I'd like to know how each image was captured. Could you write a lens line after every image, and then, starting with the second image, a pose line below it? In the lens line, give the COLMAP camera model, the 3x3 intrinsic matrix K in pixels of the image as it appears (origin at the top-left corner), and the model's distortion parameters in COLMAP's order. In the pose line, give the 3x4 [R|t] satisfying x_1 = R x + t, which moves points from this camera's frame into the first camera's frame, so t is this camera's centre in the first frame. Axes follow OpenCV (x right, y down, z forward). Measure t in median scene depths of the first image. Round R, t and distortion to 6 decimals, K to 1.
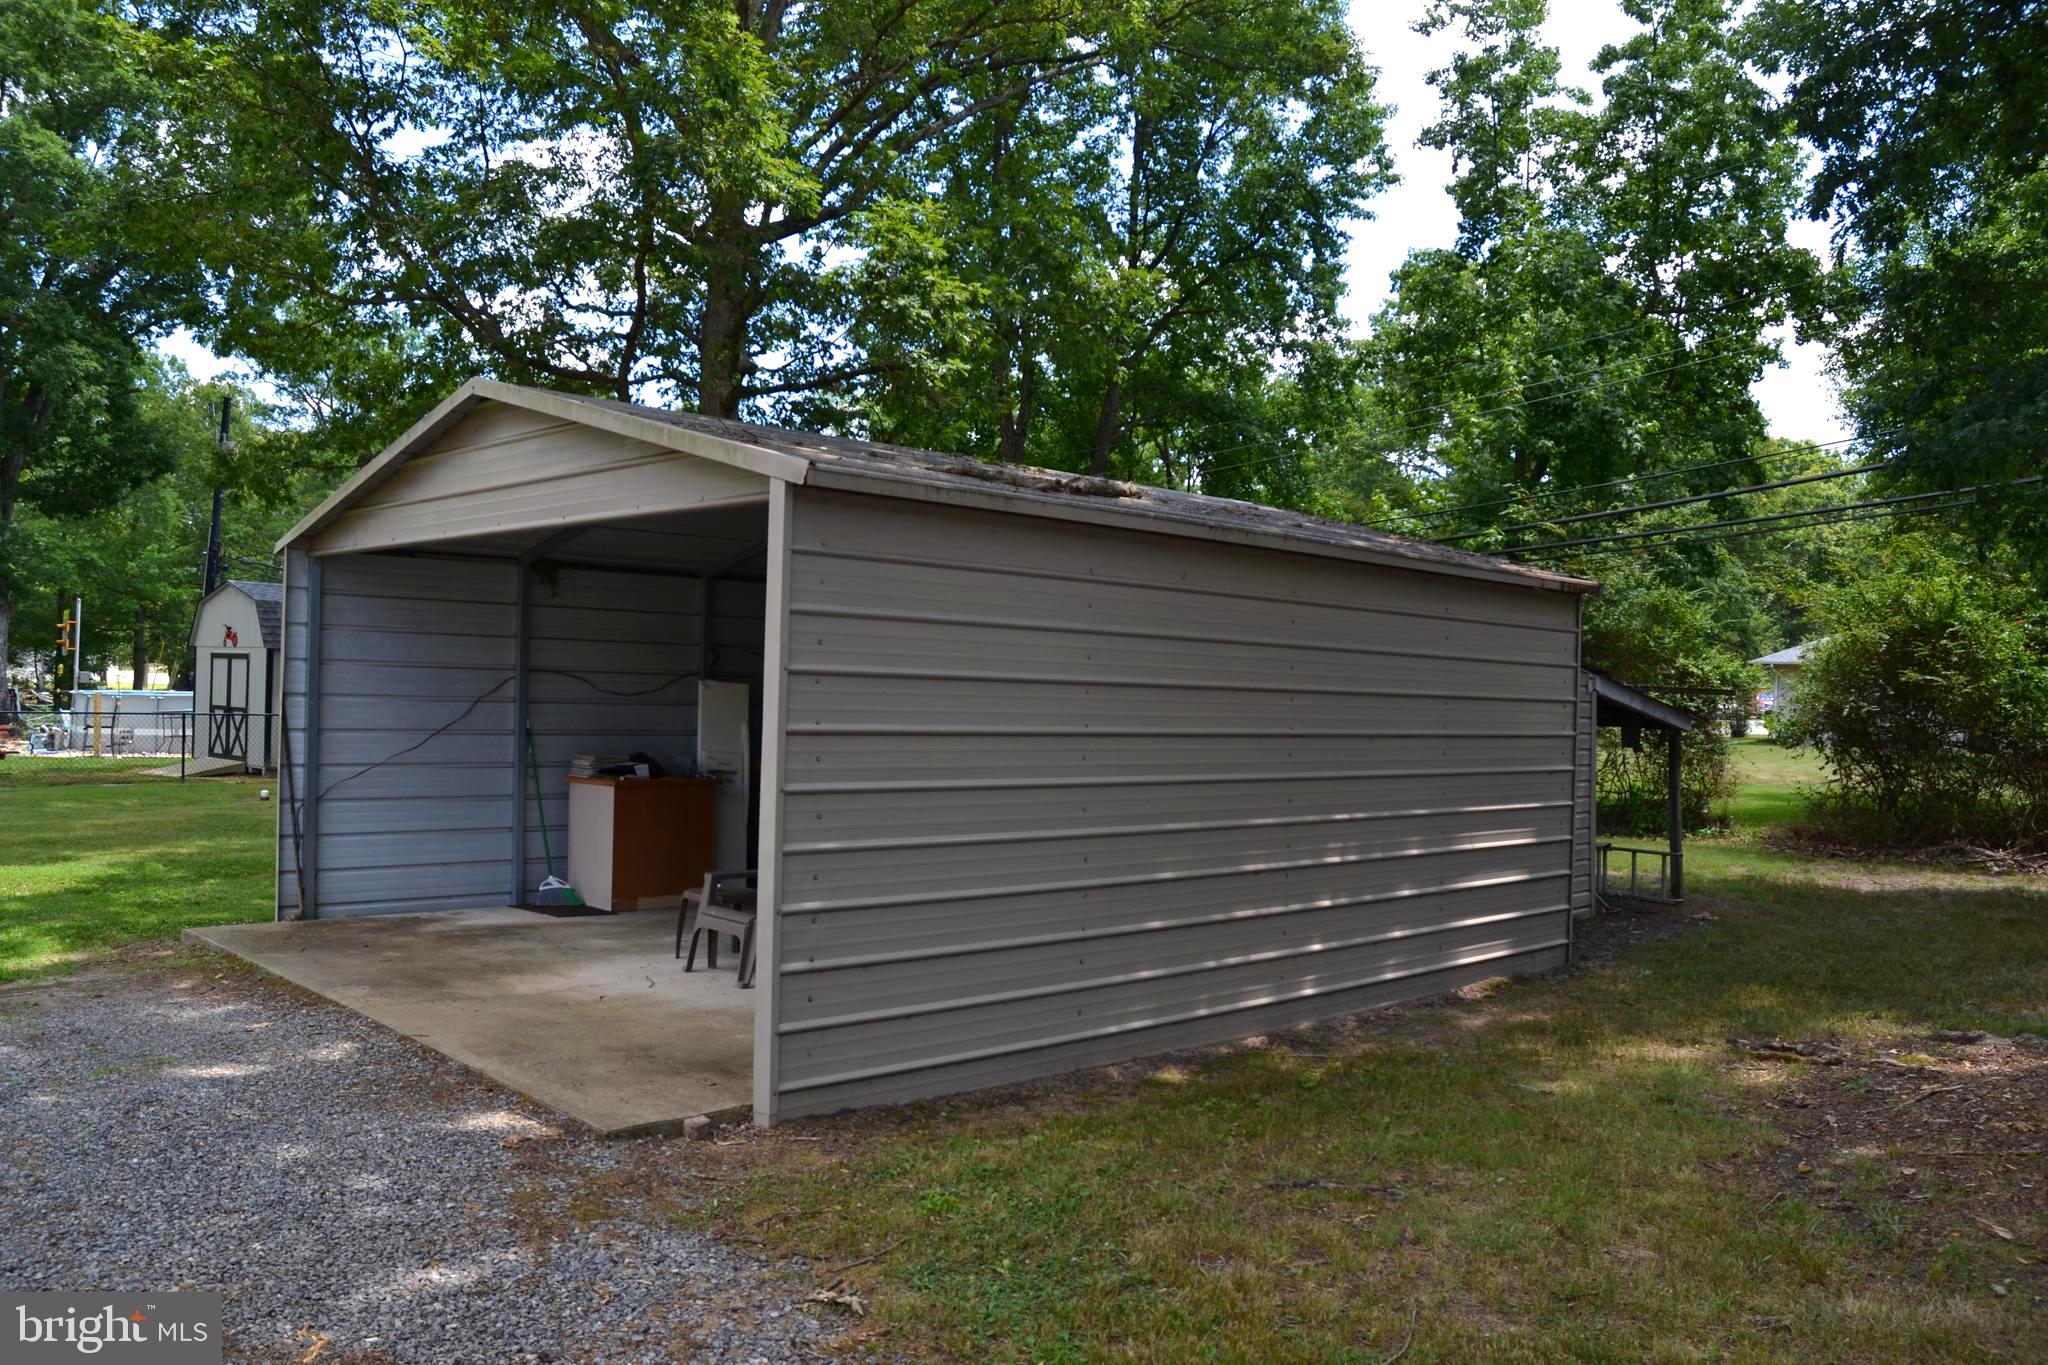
lens RADIAL K [[1621.0, 0, 1066.6], [0, 1621.0, 686.1], [0, 0, 1]] dist [-0.147442, 0.127014]
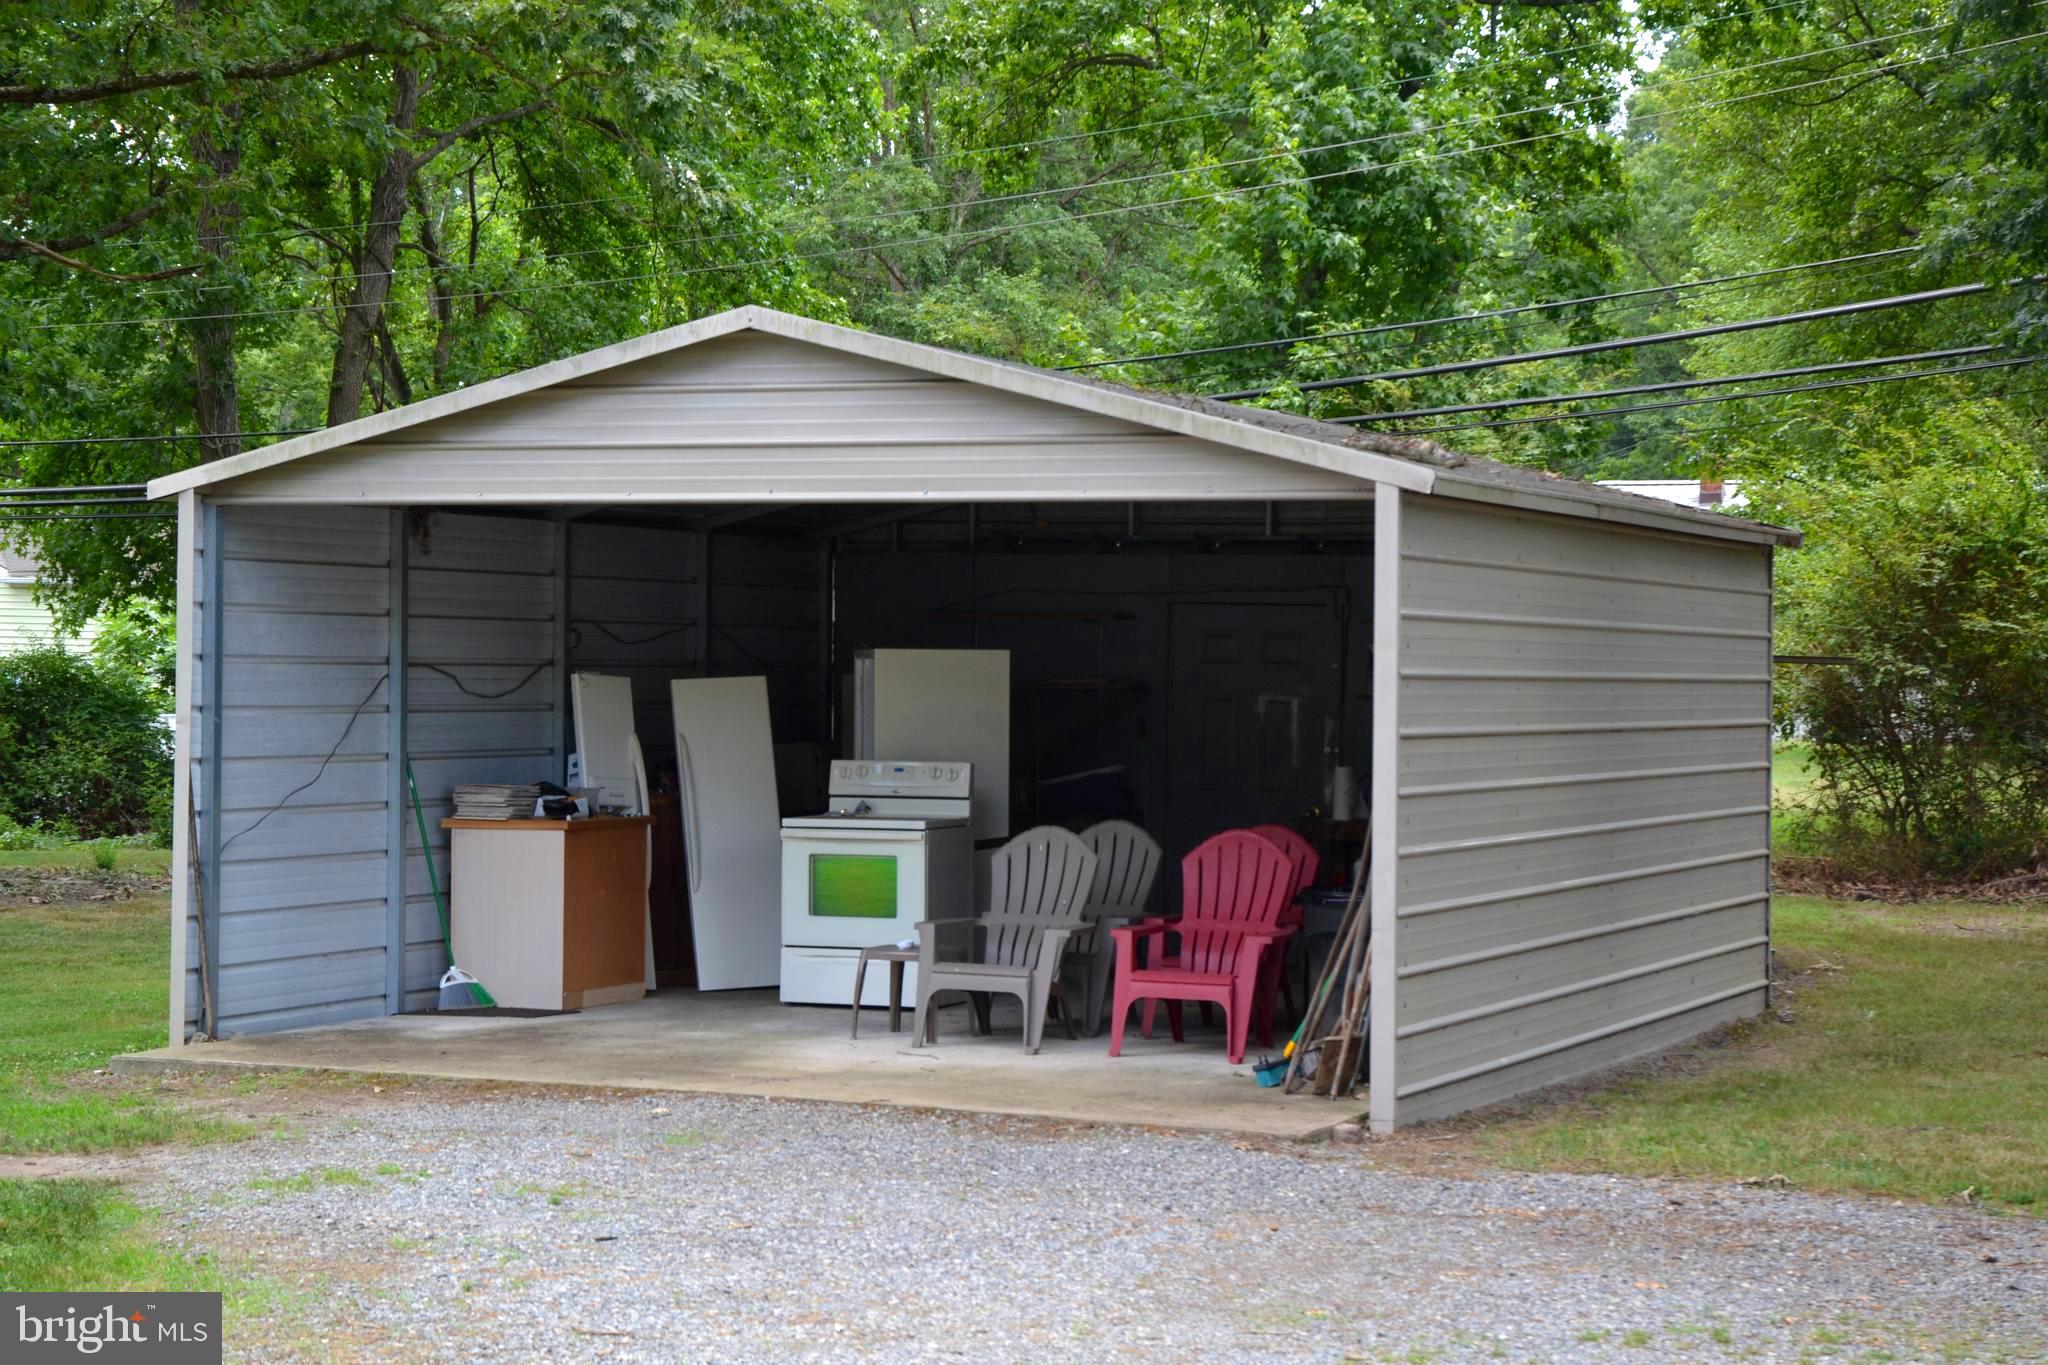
lens RADIAL K [[4049.0, 0, 1024.0], [0, 4049.0, 682.5], [0, 0, 1]] dist [0.341990, 0.047548]
pose [[0.923152, -0.020138, 0.383907, -0.780864], [0.013696, 0.999716, 0.019508, -0.033267], [-0.384191, -0.012751, 0.923165, -0.718188]]
